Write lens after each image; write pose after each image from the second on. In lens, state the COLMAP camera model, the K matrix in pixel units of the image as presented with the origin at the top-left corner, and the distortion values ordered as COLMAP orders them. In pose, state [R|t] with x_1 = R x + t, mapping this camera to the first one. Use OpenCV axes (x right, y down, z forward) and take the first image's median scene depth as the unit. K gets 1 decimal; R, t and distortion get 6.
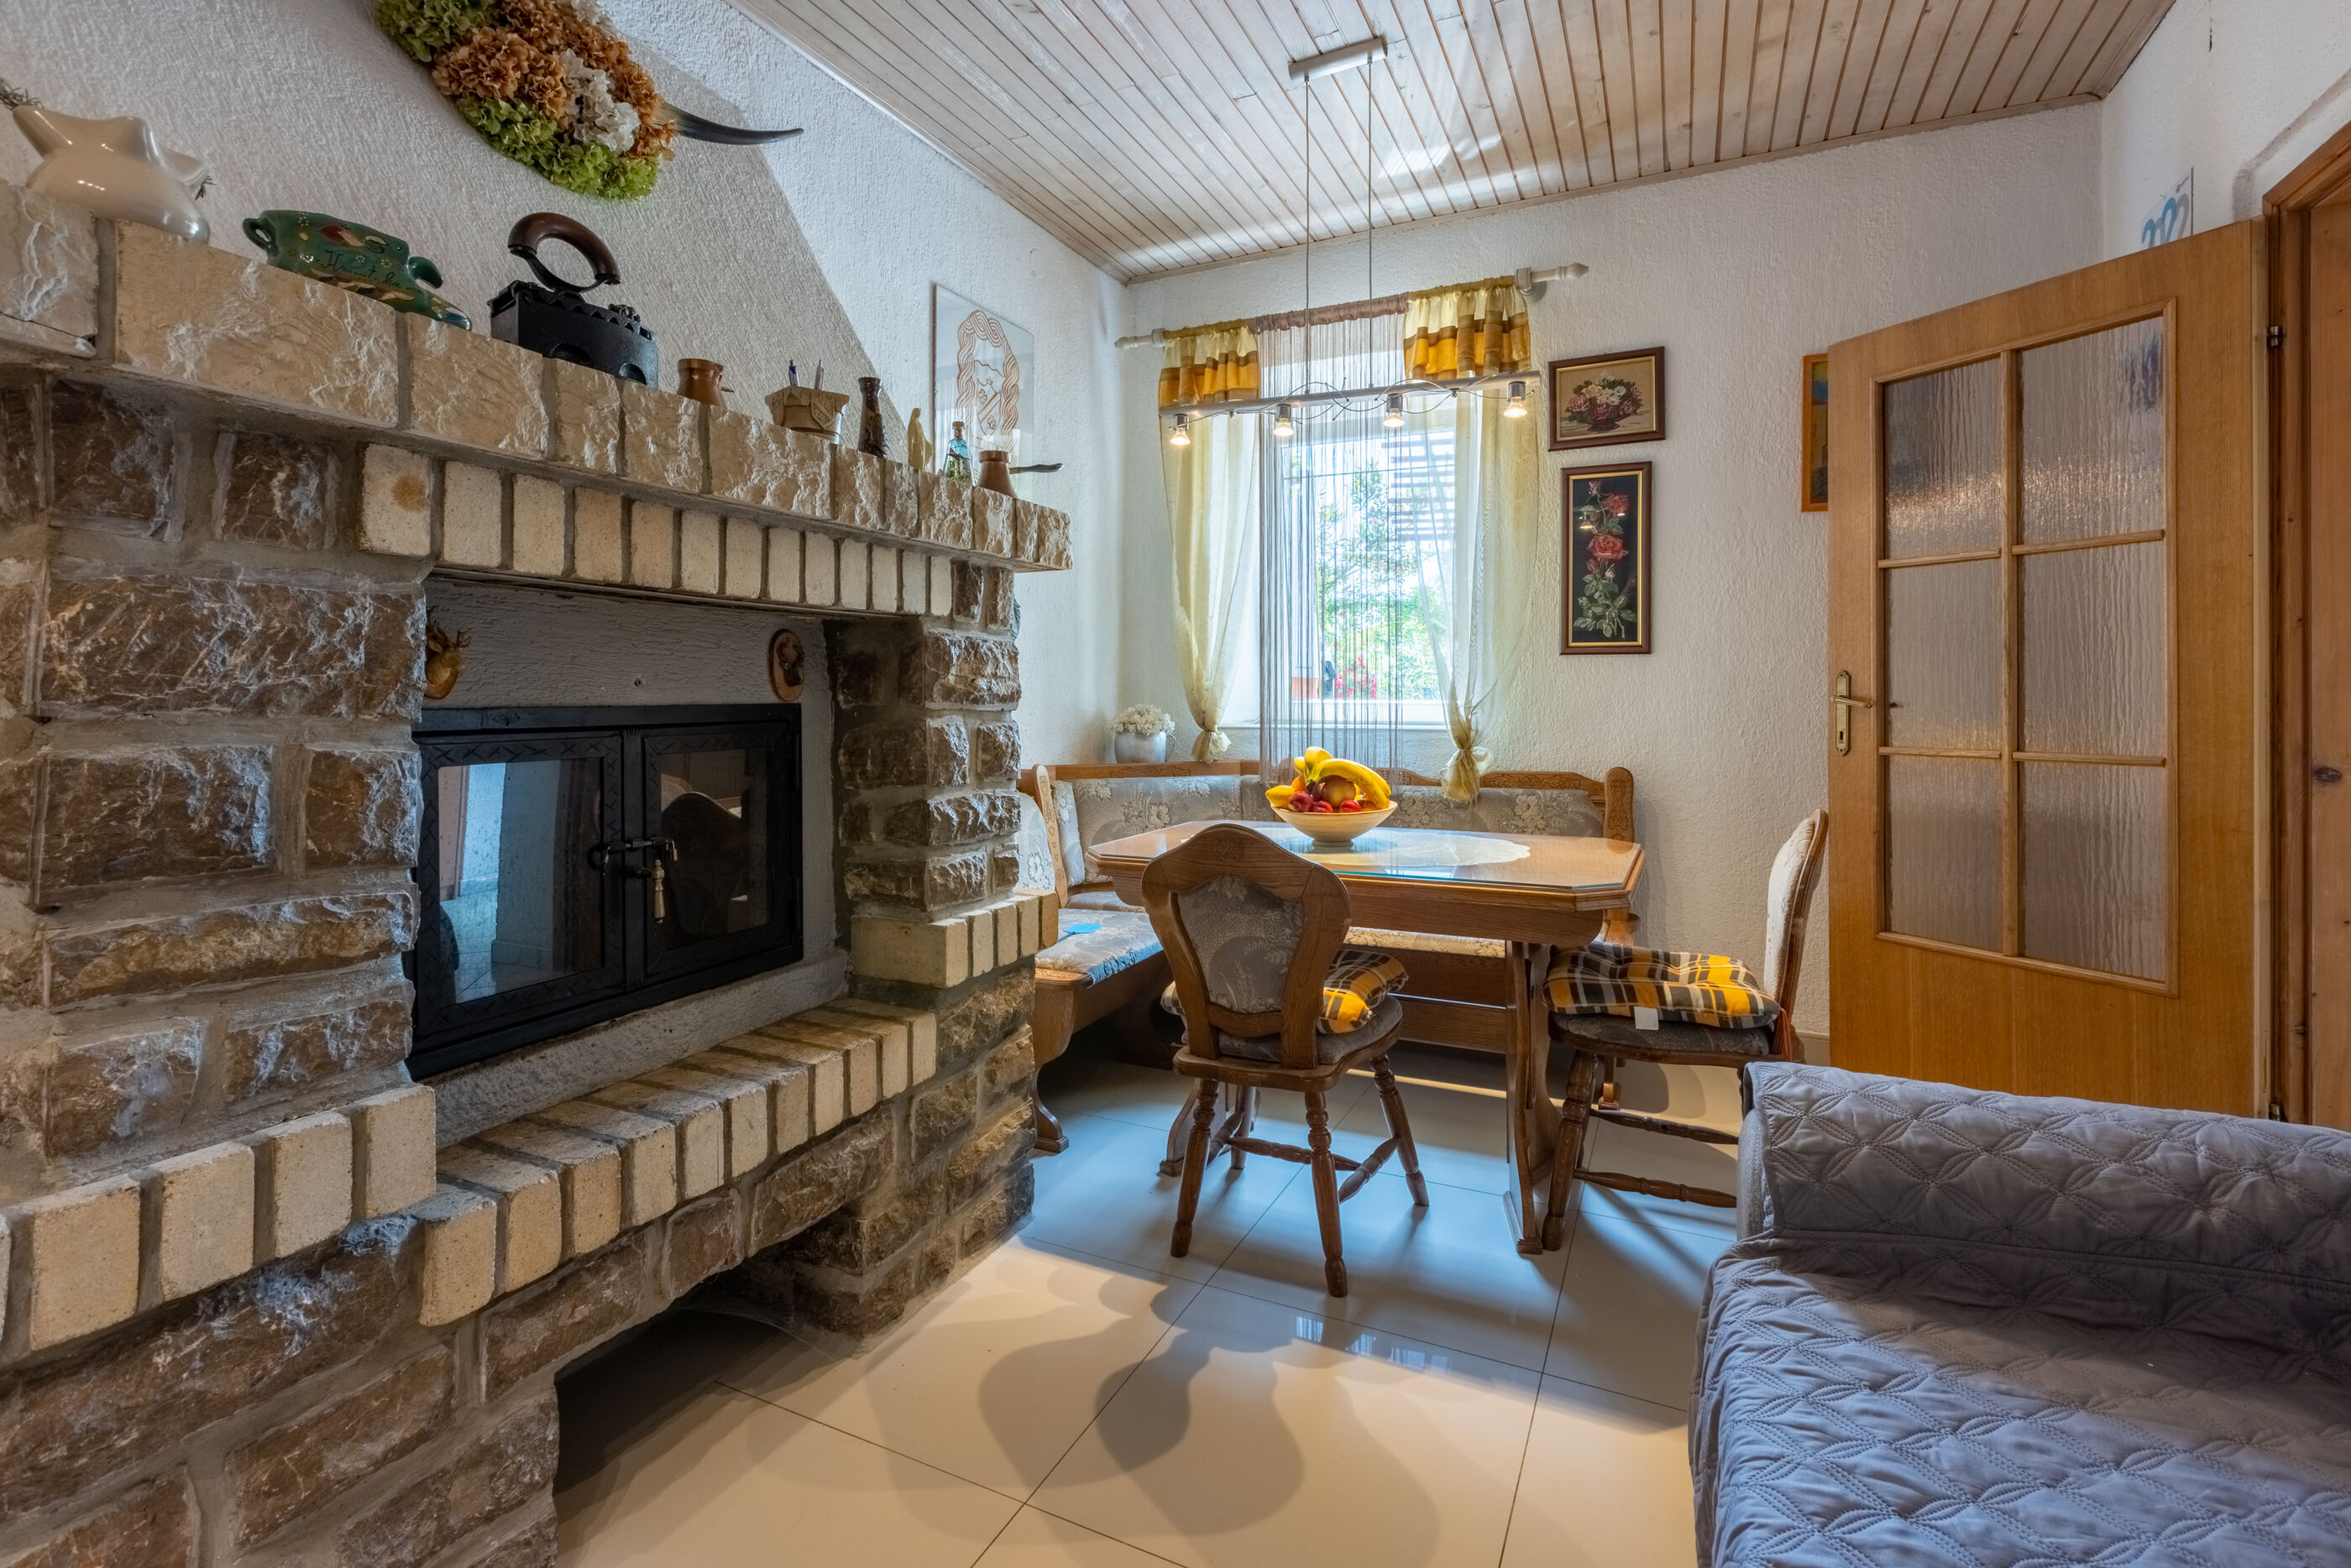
lens RADIAL K [[1061.3, 0, 1163.3], [0, 1061.3, 693.8], [0, 0, 1]] dist [0.002074, -0.001451]
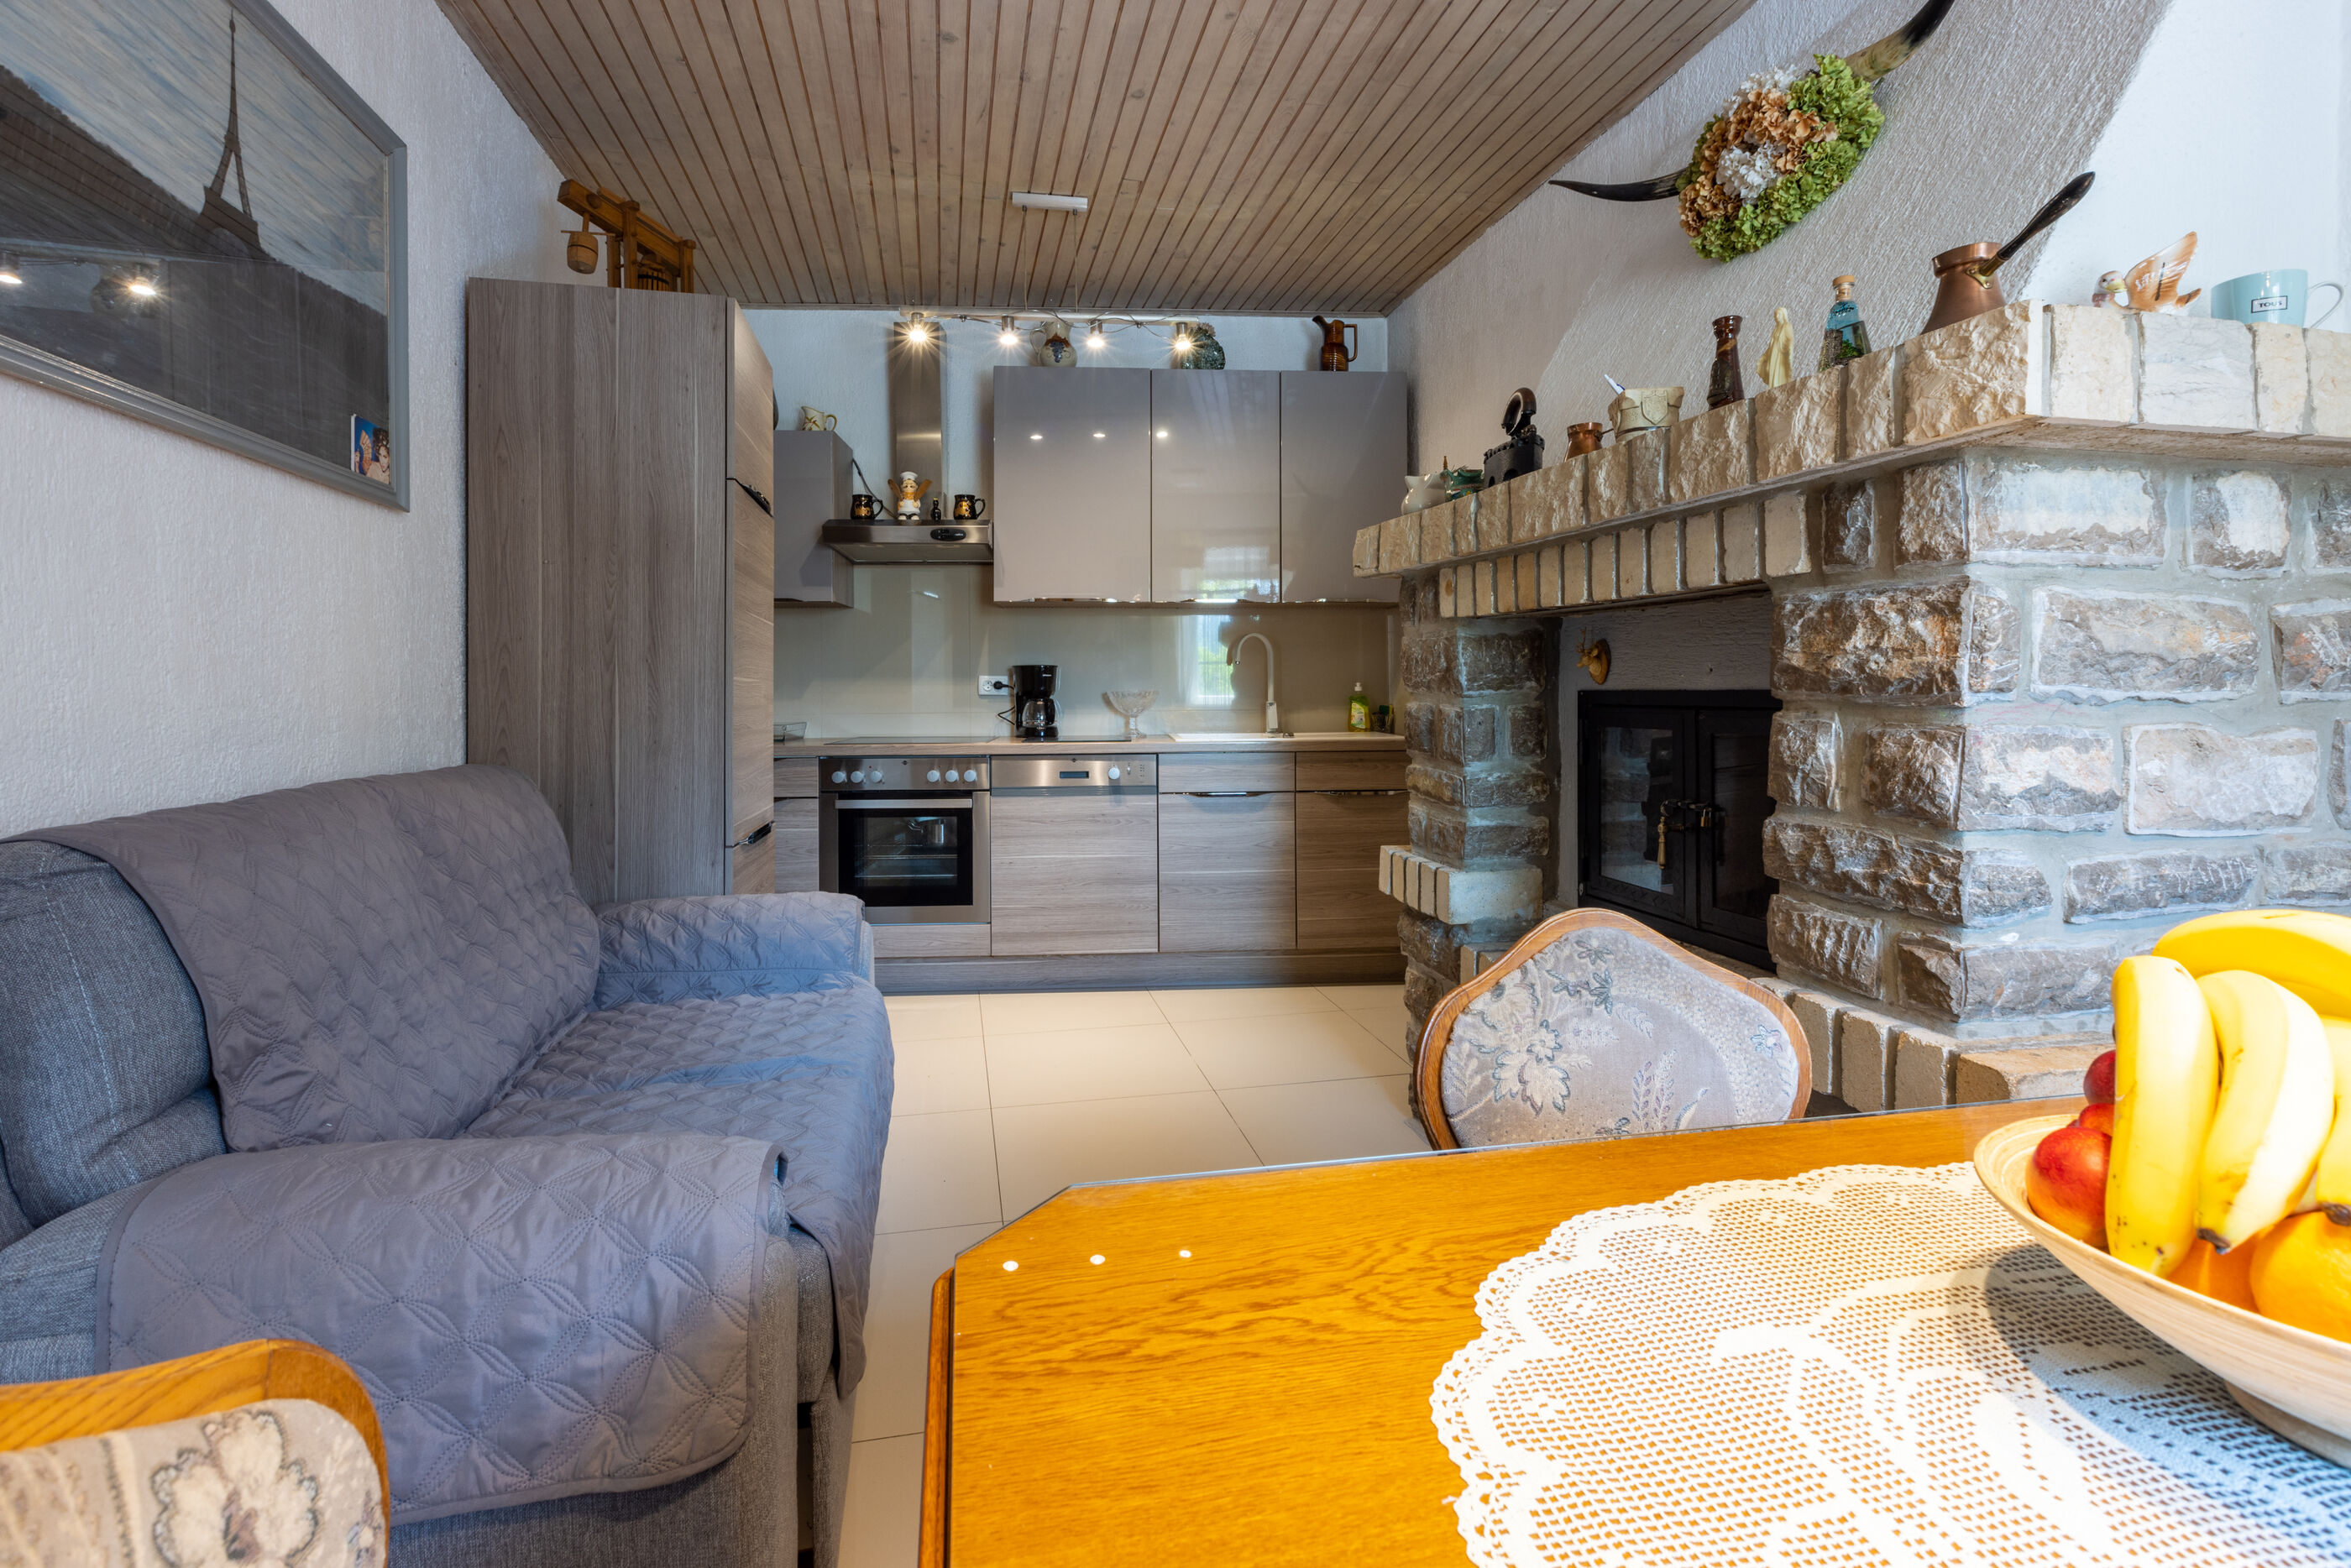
lens RADIAL K [[1061.3, 0, 1165.6], [0, 1061.3, 692.3], [0, 0, 1]] dist [0.002074, -0.001451]
pose [[-0.785779, 0.008254, -0.618453, 0.603671], [0.007256, 0.999965, 0.004126, 0.003283], [0.618465, -0.001245, -0.785811, 1.338924]]
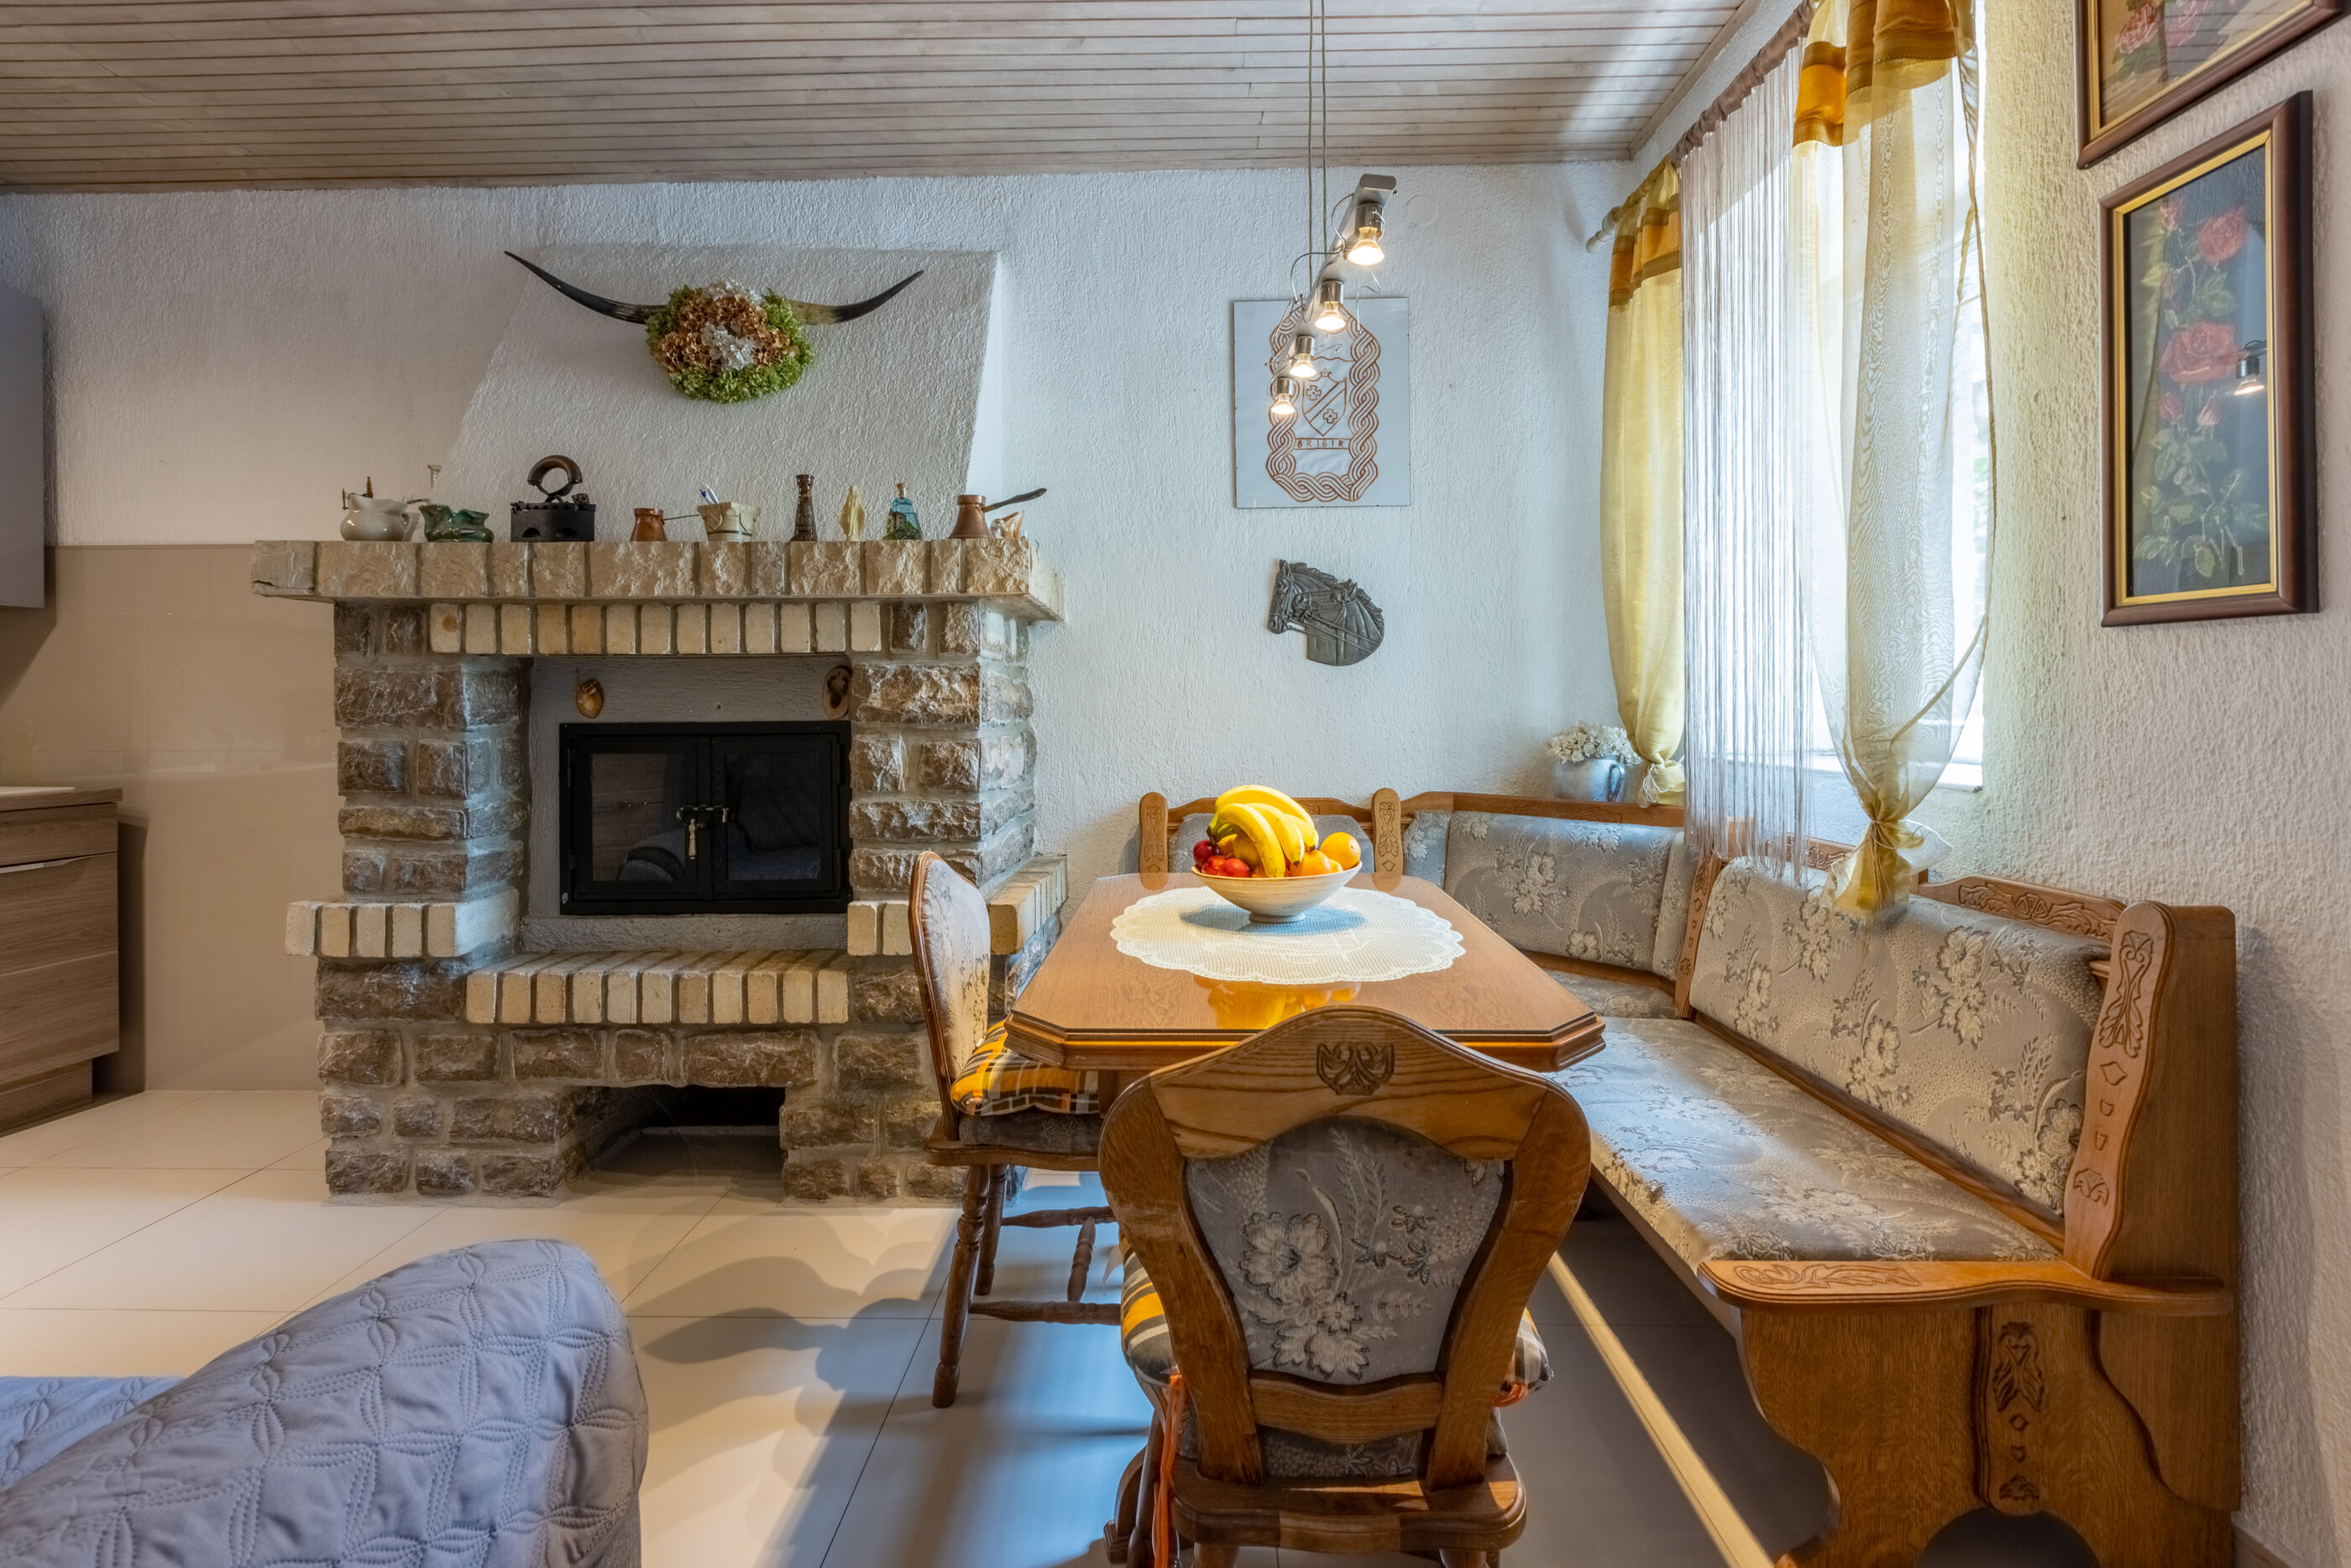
lens RADIAL K [[1061.3, 0, 1161.1], [0, 1061.3, 695.7], [0, 0, 1]] dist [0.002074, -0.001451]
pose [[0.422555, -0.003615, -0.906330, 1.053525], [0.006843, 0.999976, -0.000798, -0.018856], [0.906311, -0.005864, 0.422570, 0.805868]]
